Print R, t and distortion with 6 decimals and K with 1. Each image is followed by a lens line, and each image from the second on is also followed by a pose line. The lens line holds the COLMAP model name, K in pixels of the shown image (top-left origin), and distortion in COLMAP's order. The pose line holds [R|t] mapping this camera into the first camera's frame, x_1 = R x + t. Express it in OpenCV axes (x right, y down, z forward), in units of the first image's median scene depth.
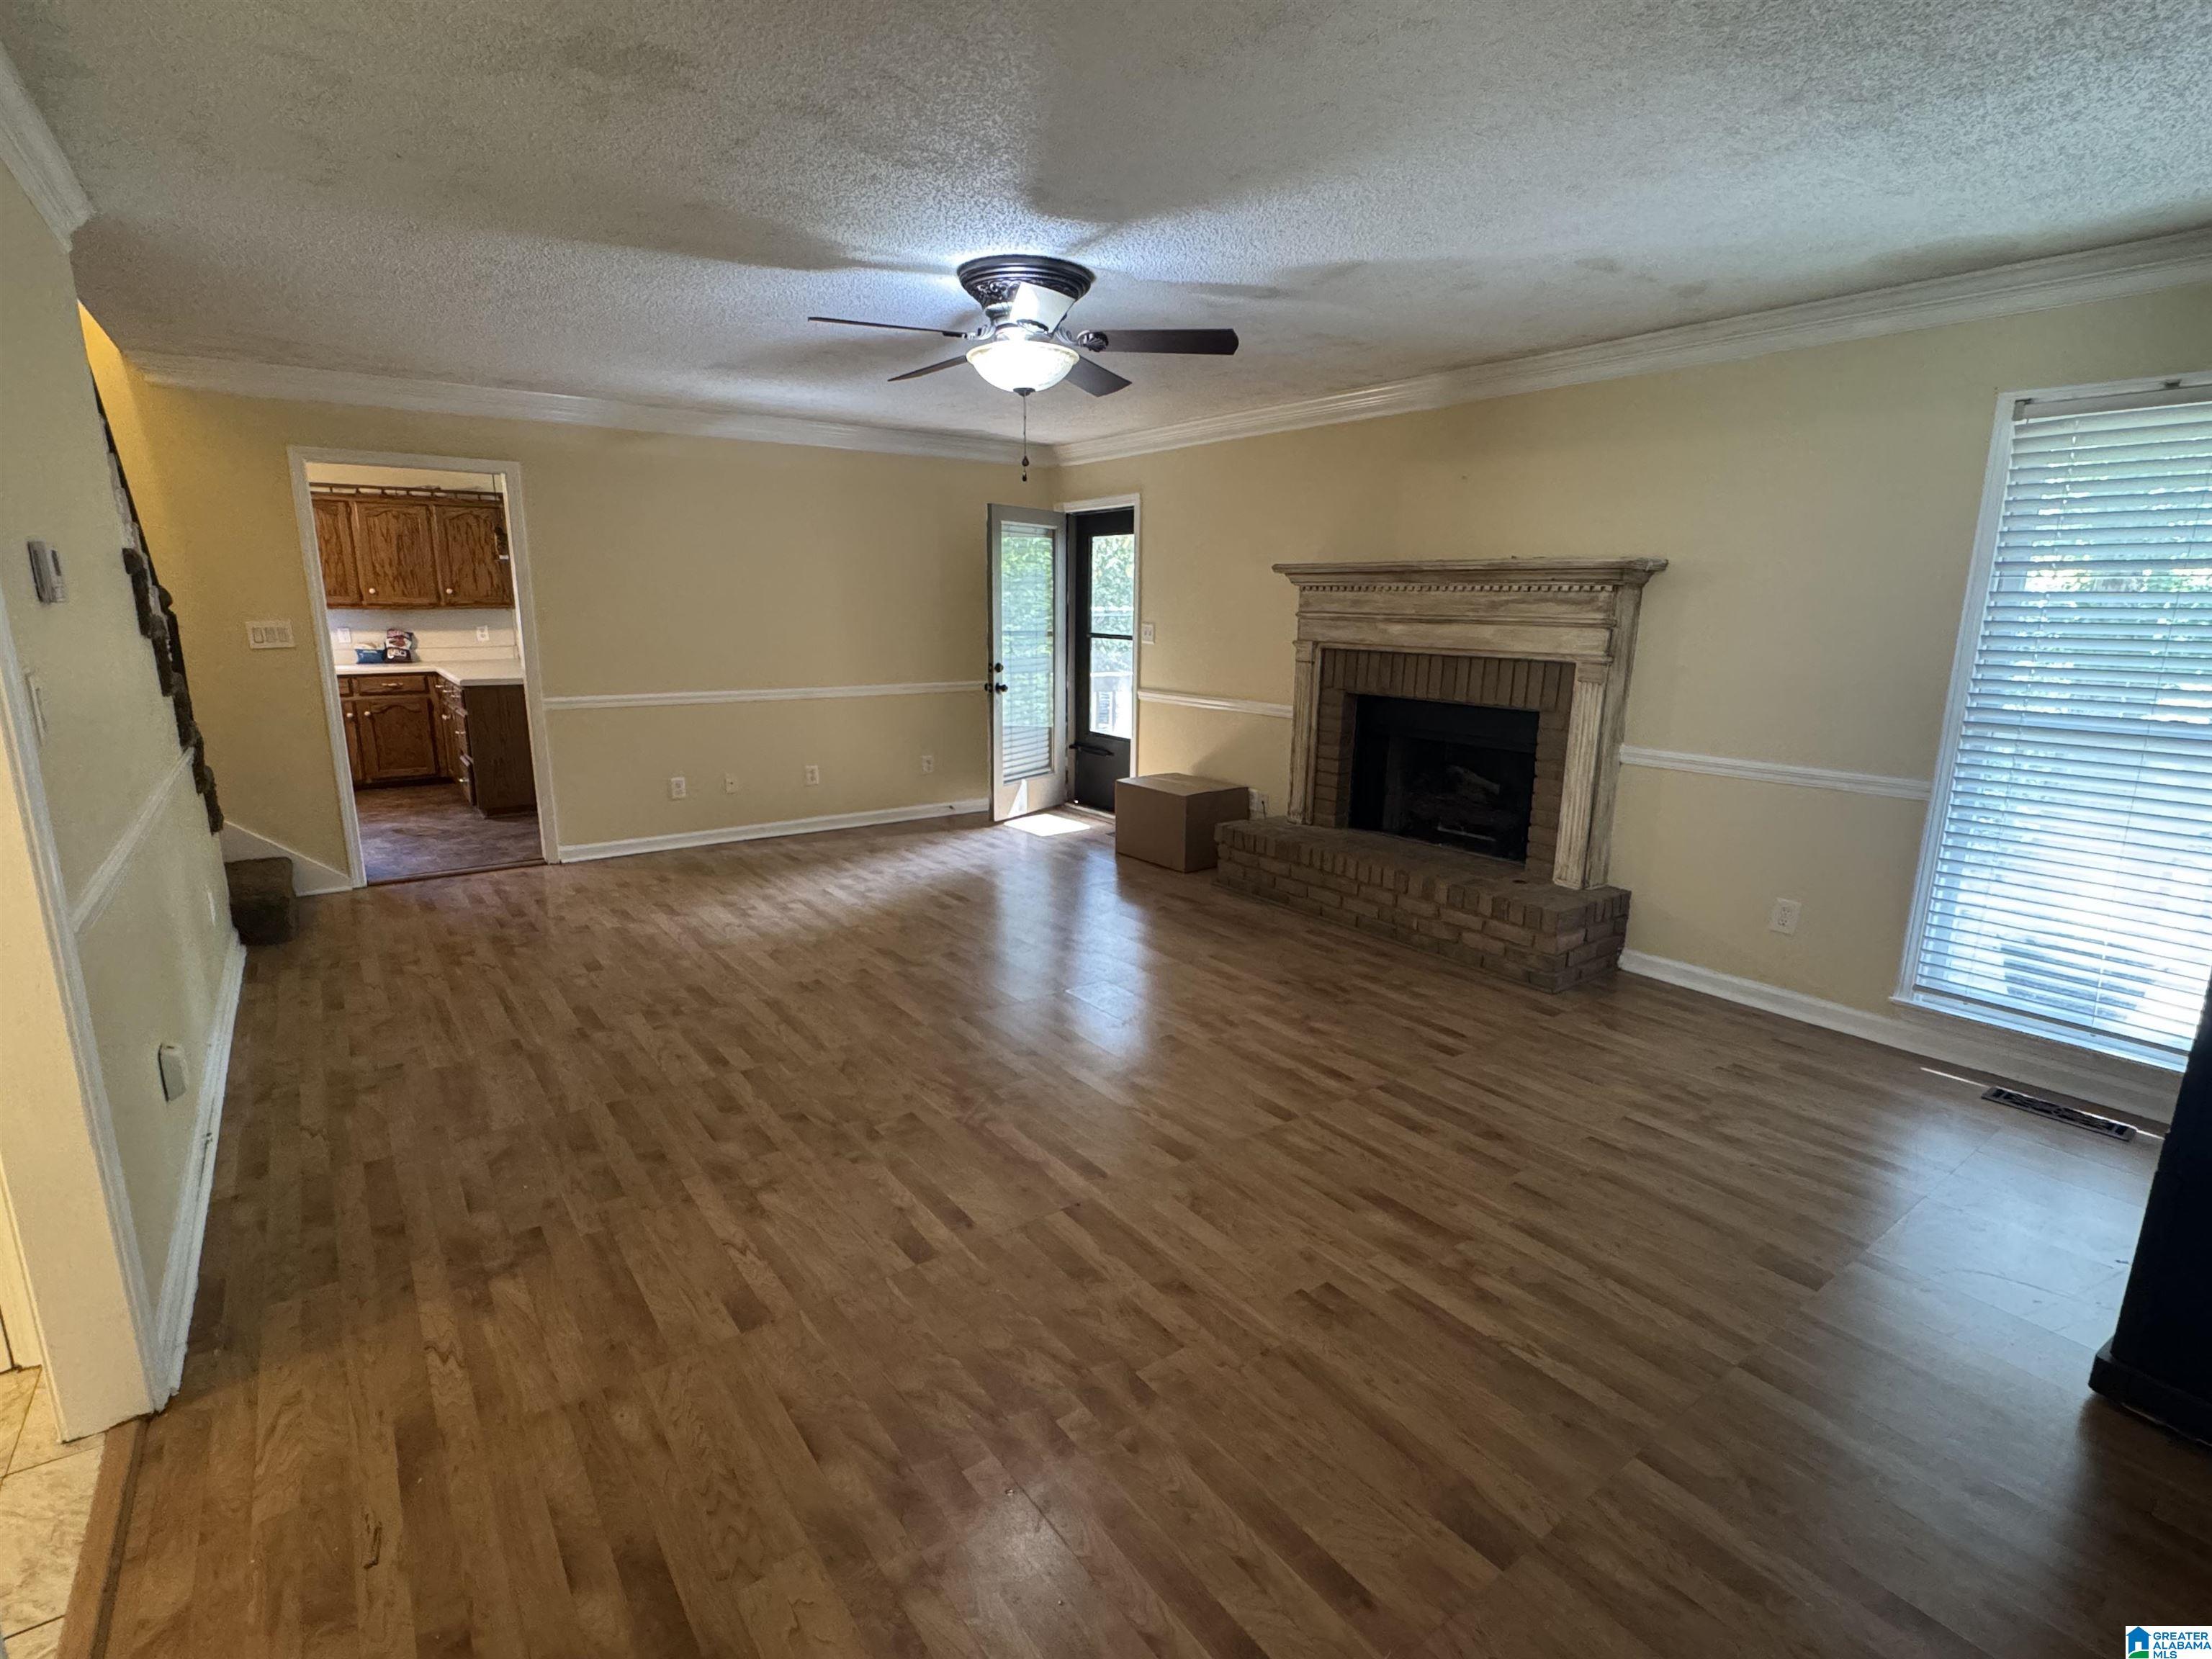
lens RADIAL K [[1057.0, 0, 1111.6], [0, 1057.0, 820.6], [0, 0, 1]] dist [-0.004474, -0.000160]
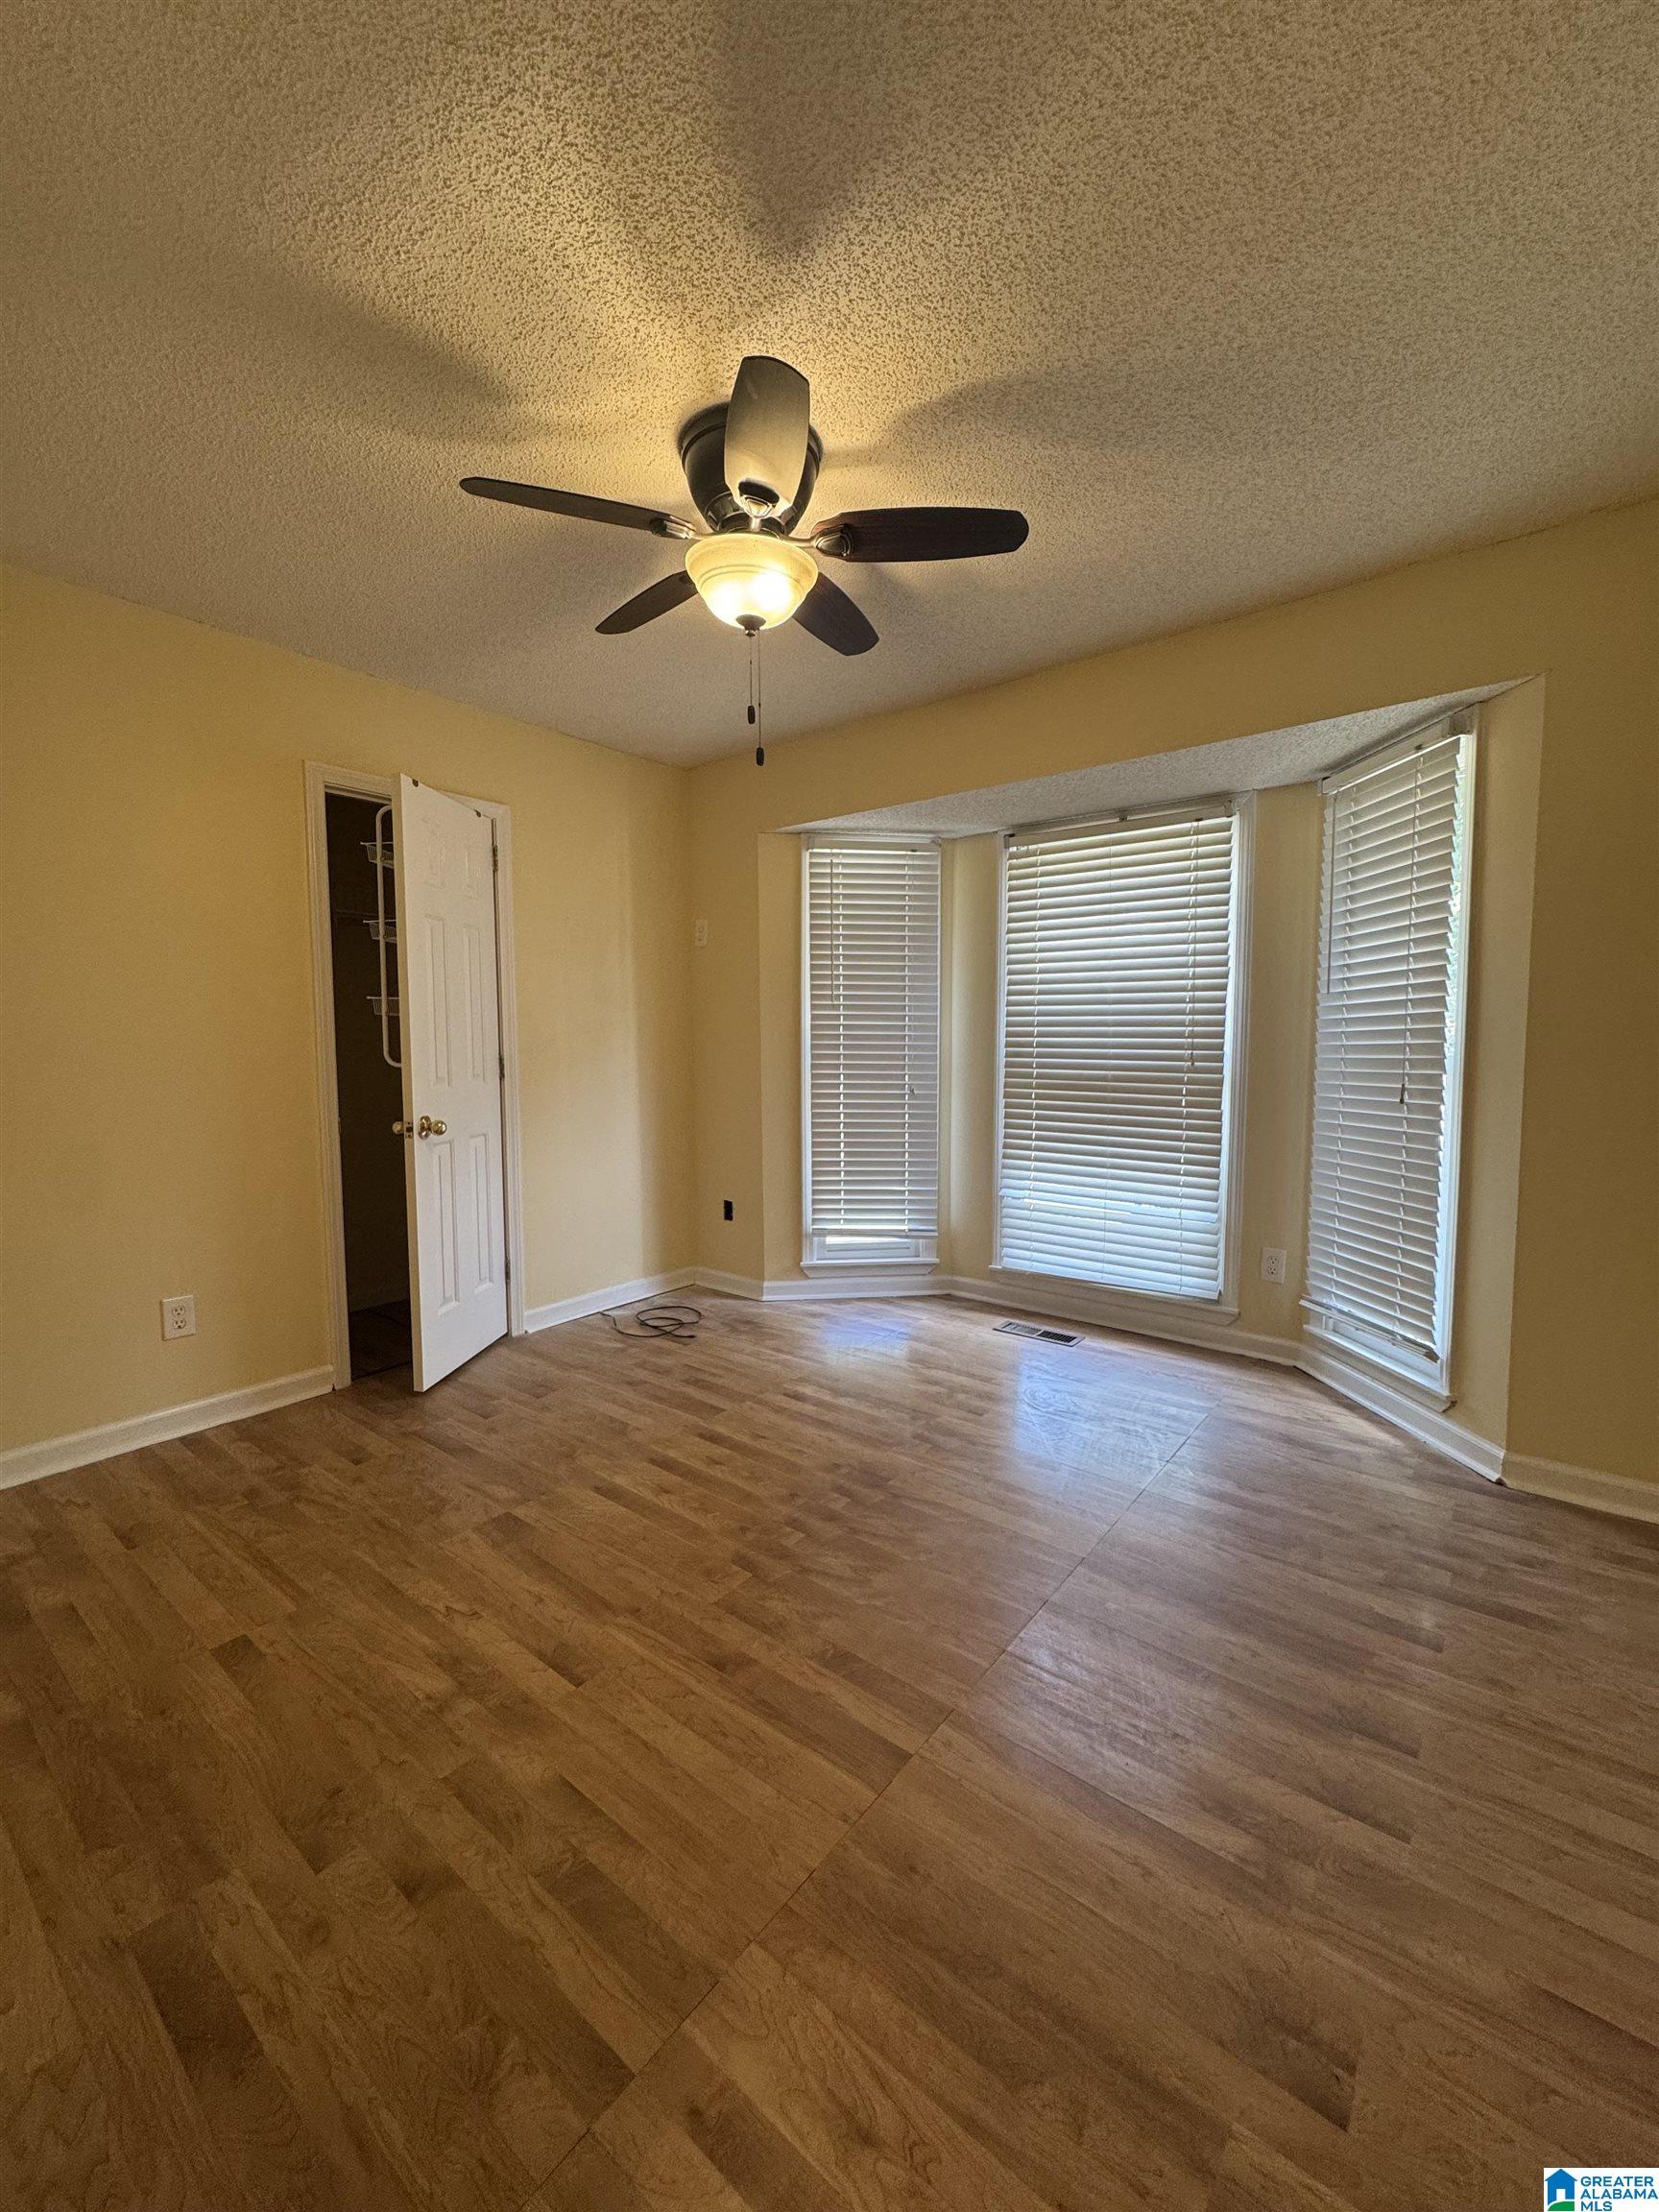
lens RADIAL K [[883.2, 0, 828.4], [0, 883.2, 1099.8], [0, 0, 1]] dist [-0.000206, -0.000094]
pose [[-0.965921, 0.005324, -0.258782, 0.173213], [-0.066788, 0.960806, 0.269056, -0.221820], [0.250072, 0.277170, -0.927707, 1.608265]]
